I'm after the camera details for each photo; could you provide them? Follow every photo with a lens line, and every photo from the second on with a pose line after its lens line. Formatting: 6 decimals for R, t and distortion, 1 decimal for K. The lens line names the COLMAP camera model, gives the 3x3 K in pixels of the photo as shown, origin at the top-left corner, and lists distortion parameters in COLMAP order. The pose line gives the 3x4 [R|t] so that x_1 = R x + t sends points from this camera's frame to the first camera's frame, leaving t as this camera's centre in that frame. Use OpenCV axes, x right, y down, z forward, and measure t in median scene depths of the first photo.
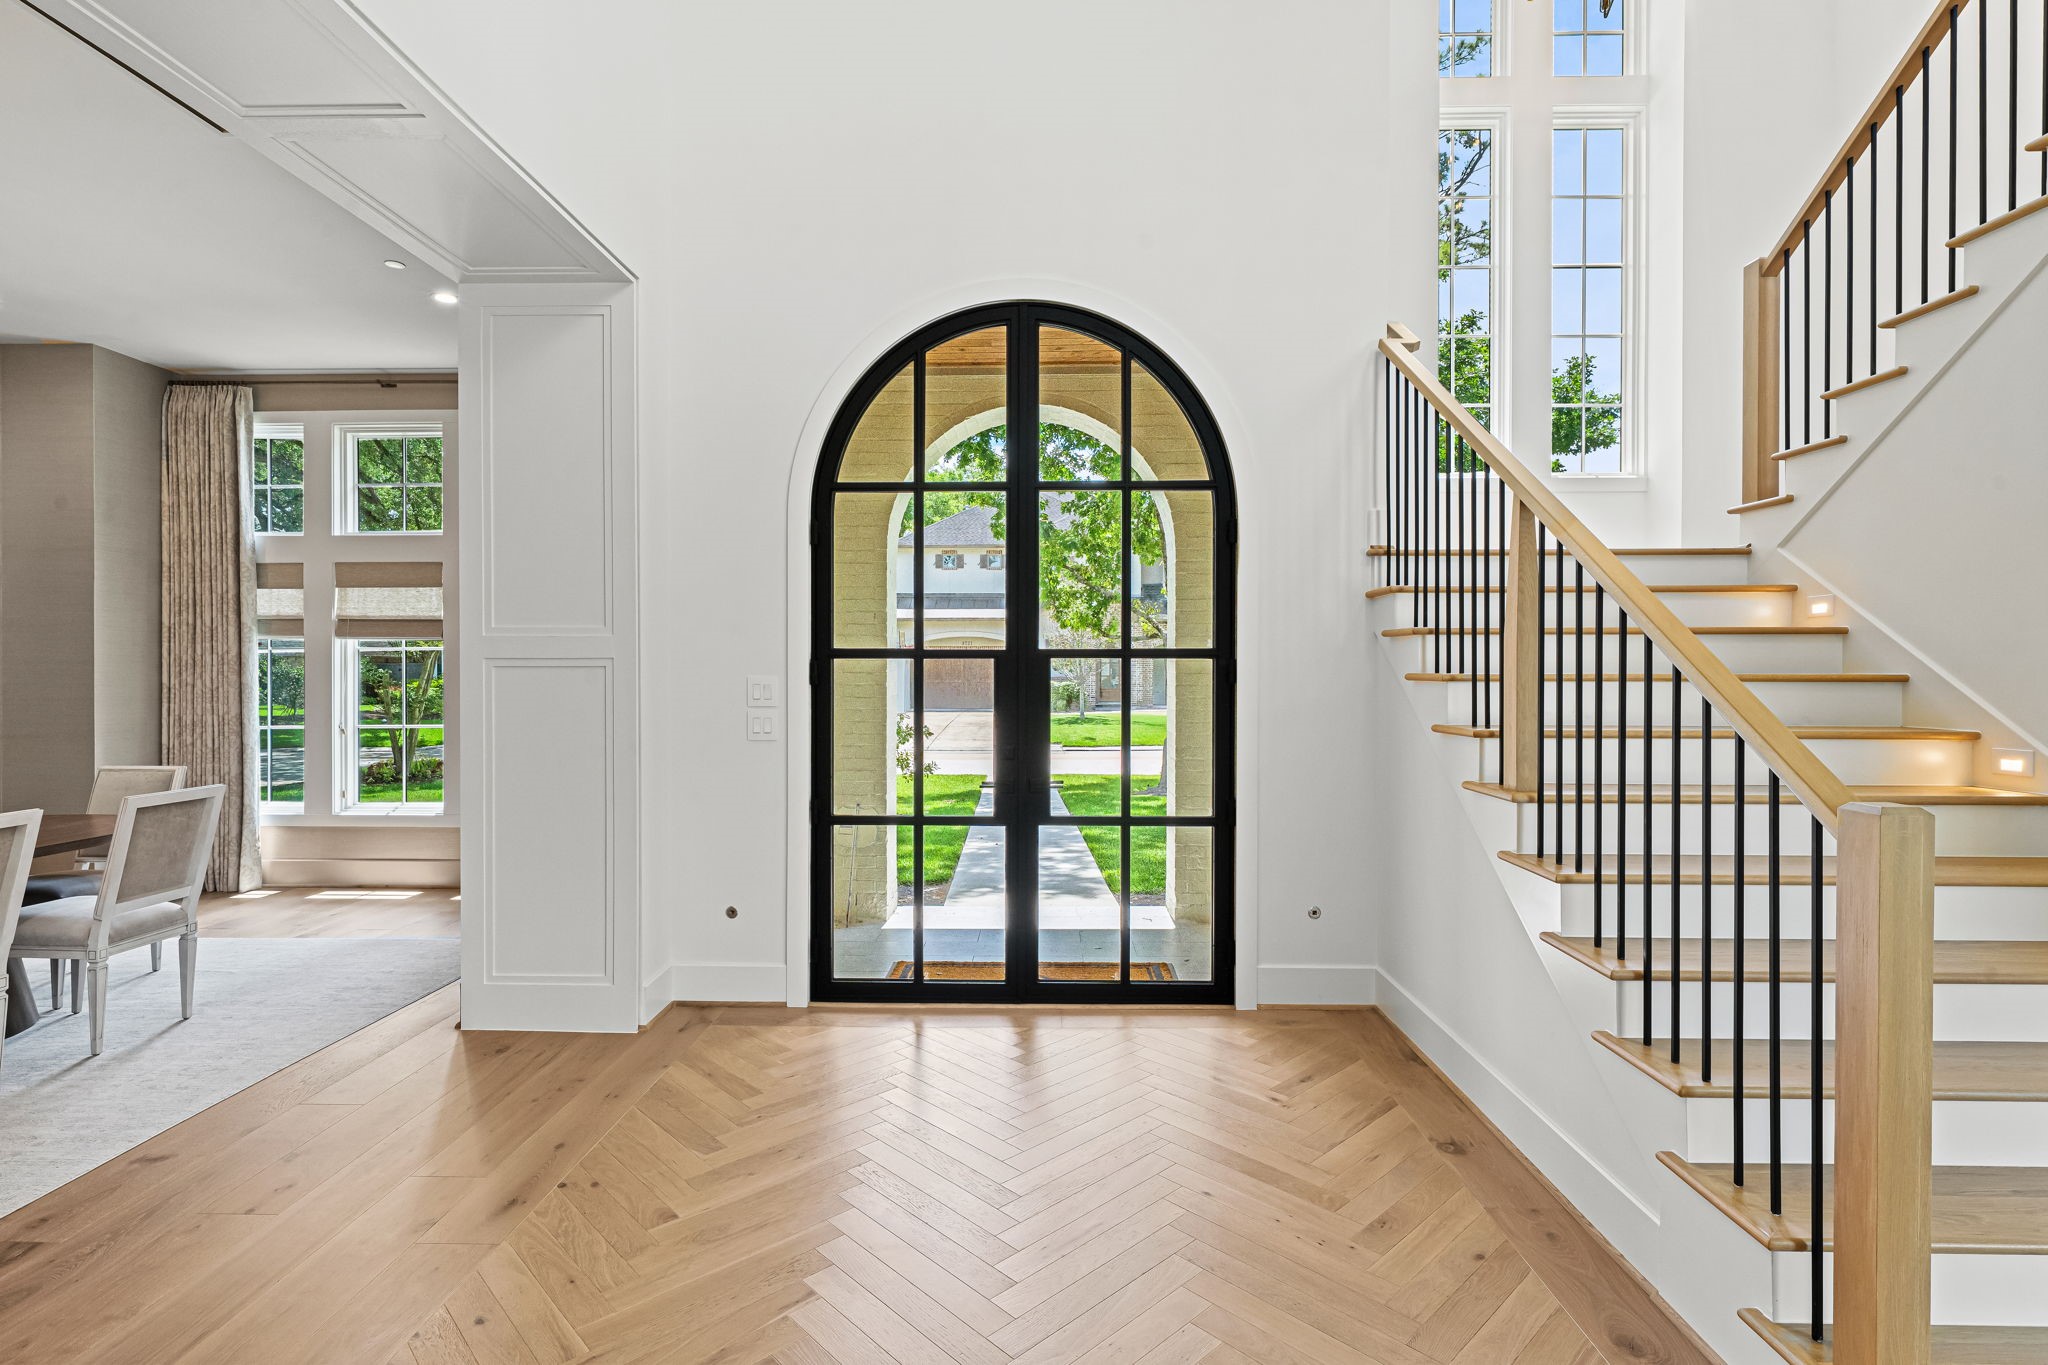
lens RADIAL K [[976.3, 0, 1024.0], [0, 976.3, 682.5], [0, 0, 1]] dist [-0.003721, -0.000133]
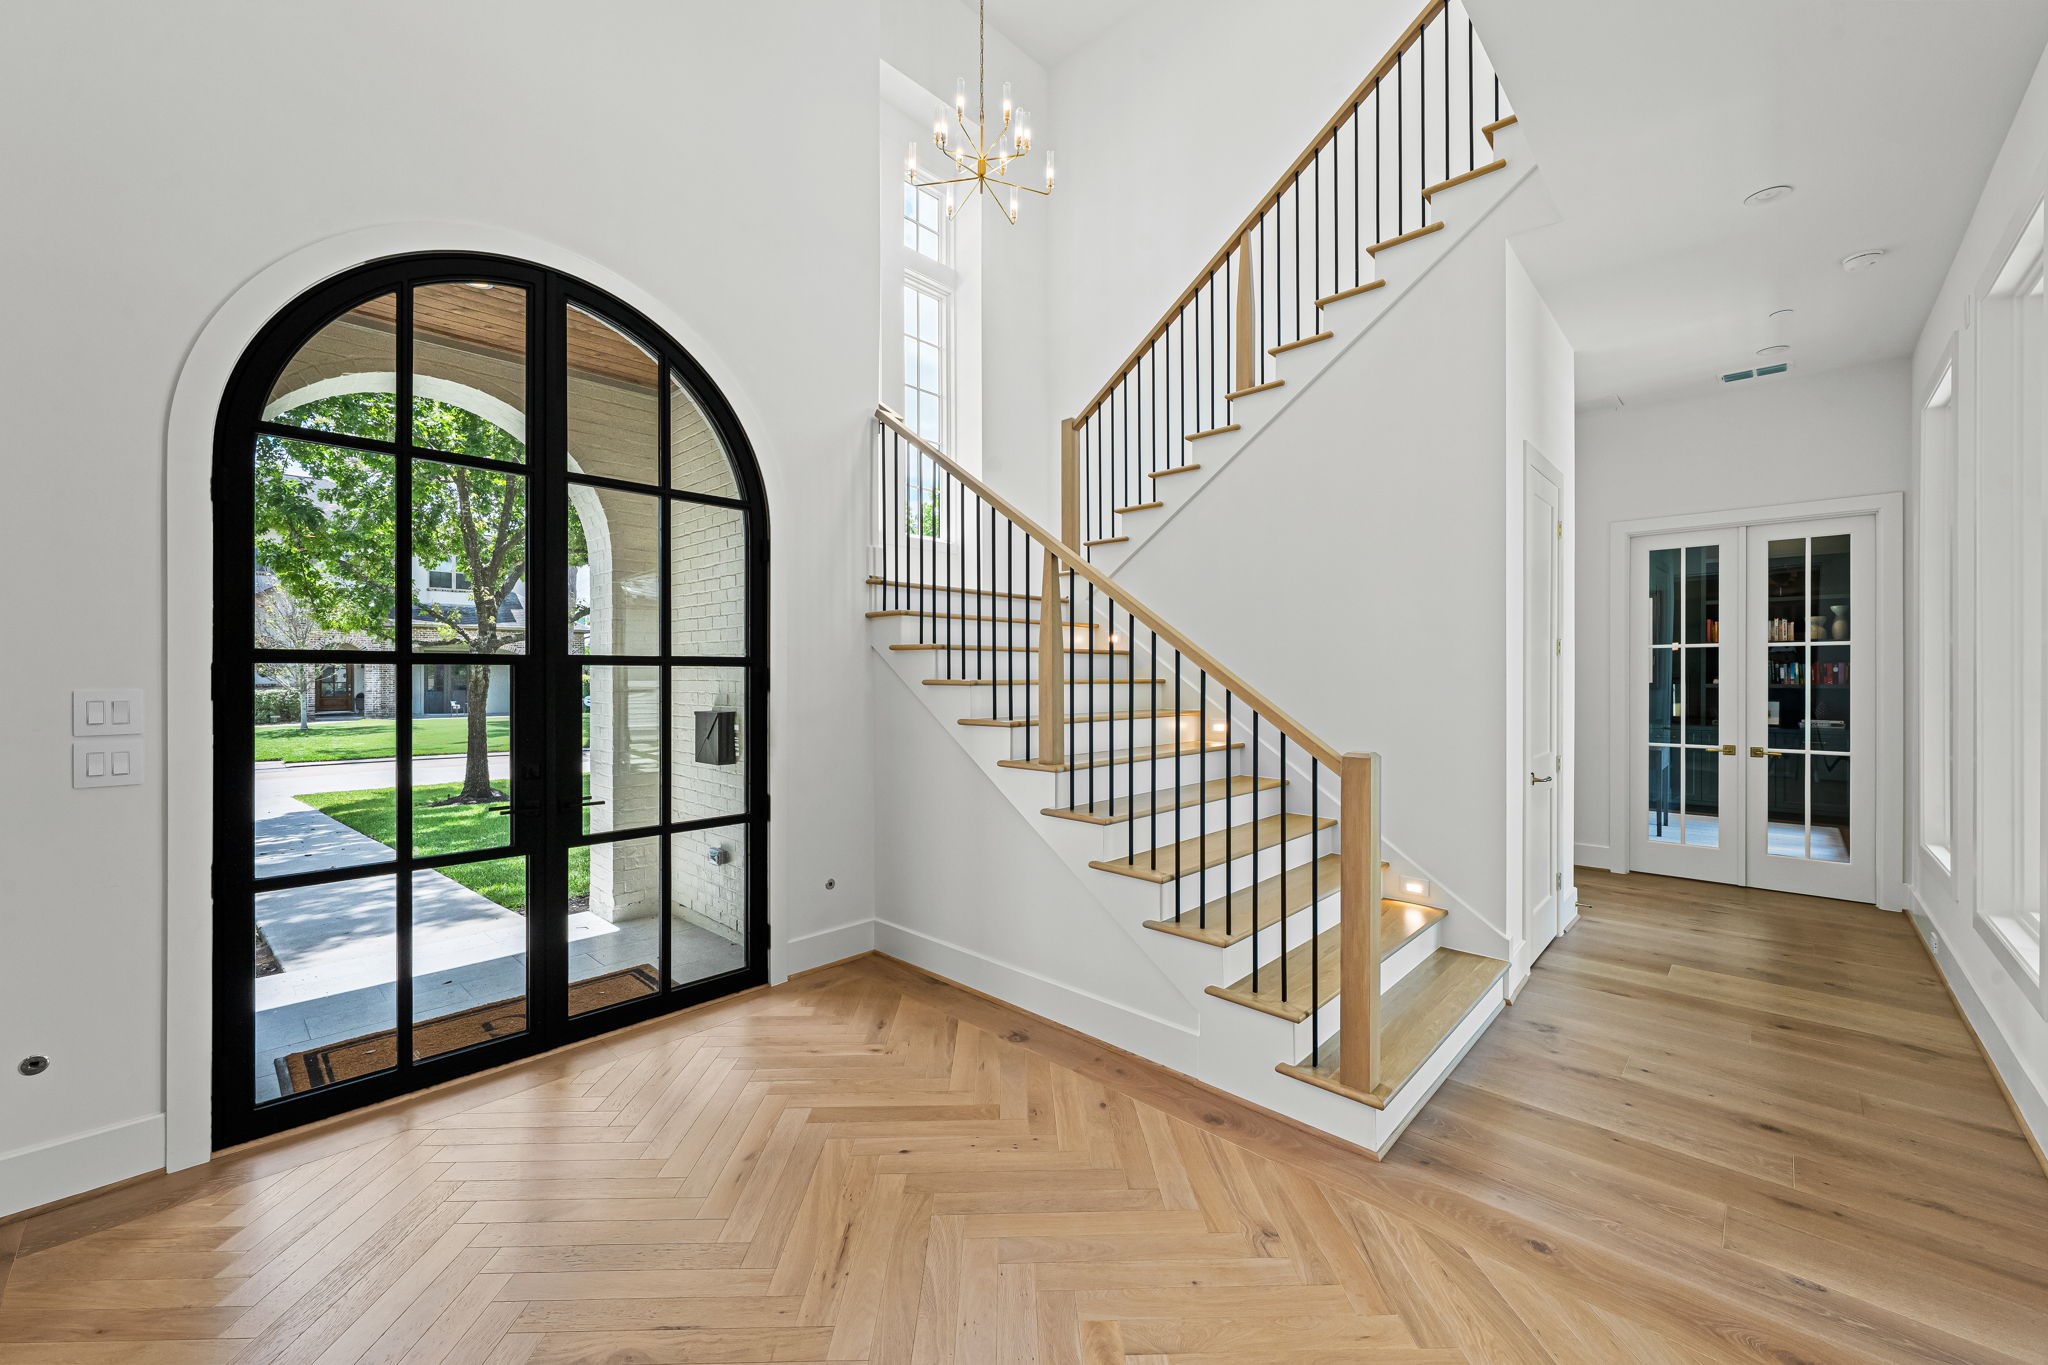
lens RADIAL K [[790.8, 0, 1022.5], [0, 790.8, 679.3], [0, 0, 1]] dist [-0.000636, 0.000000]
pose [[0.677485, -0.005765, 0.735514, -0.244046], [0.011428, 0.999931, -0.002690, -0.004979], [-0.735448, 0.010228, 0.677504, 0.185410]]
